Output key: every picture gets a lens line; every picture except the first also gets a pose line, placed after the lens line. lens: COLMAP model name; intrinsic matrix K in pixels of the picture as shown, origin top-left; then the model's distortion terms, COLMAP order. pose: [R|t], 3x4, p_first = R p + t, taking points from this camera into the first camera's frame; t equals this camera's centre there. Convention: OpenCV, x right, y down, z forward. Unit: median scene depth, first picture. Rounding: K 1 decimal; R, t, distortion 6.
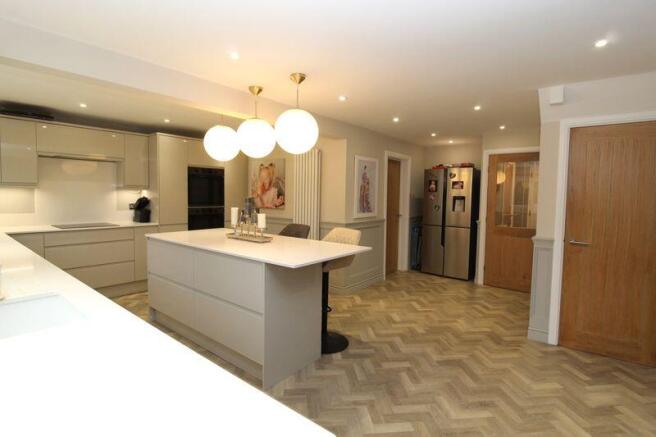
lens RADIAL K [[305.9, 0, 331.9], [0, 305.9, 211.2], [0, 0, 1]] dist [0.000972, -0.011969]
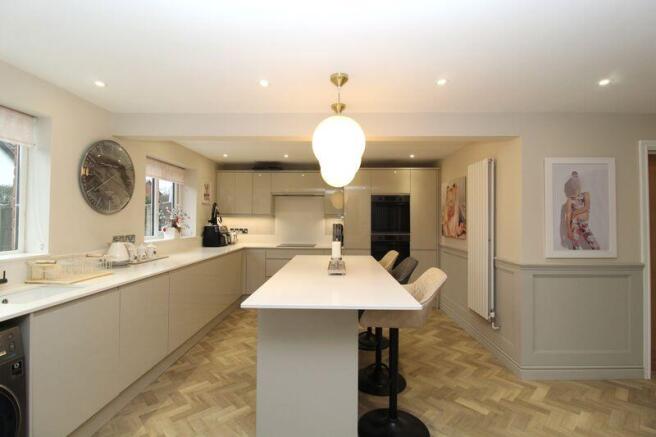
lens RADIAL K [[305.9, 0, 331.9], [0, 305.9, 211.2], [0, 0, 1]] dist [0.000972, -0.011969]
pose [[0.628583, -0.033603, -0.777016, 0.266237], [-0.039661, 0.996381, -0.075174, -0.006532], [0.776731, 0.078070, 0.624976, 0.249910]]
